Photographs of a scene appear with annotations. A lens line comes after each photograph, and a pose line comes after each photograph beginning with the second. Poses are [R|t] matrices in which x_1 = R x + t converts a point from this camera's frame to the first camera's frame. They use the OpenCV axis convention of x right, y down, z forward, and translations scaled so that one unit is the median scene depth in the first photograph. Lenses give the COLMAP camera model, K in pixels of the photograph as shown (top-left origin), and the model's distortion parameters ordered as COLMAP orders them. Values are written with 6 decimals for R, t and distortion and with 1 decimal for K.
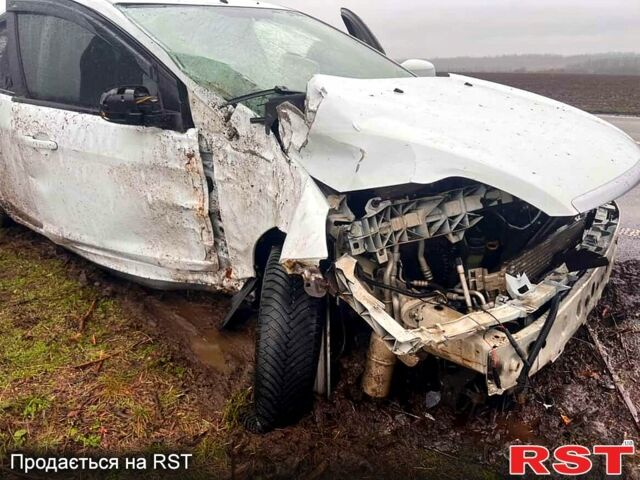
lens RADIAL K [[491.4, 0, 320.0], [0, 491.4, 231.1], [0, 0, 1]] dist [0.058135, -0.085651]
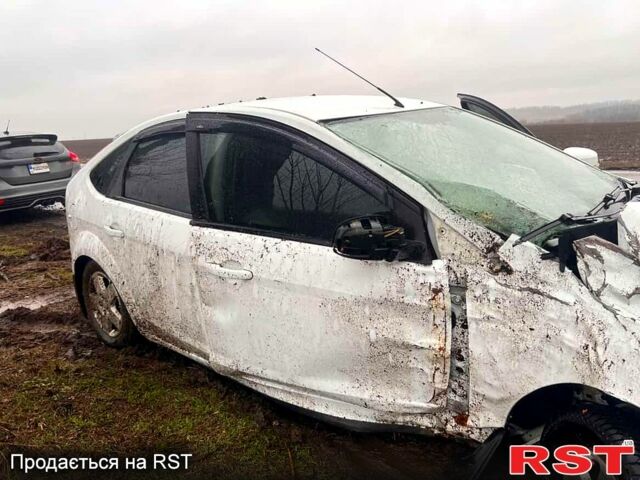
lens RADIAL K [[491.4, 0, 320.0], [0, 491.4, 231.1], [0, 0, 1]] dist [0.058135, -0.085651]
pose [[0.998782, -0.045232, -0.019695, -0.431823], [0.042617, 0.992170, -0.117395, -0.158413], [0.024851, 0.116412, 0.992890, 0.118154]]
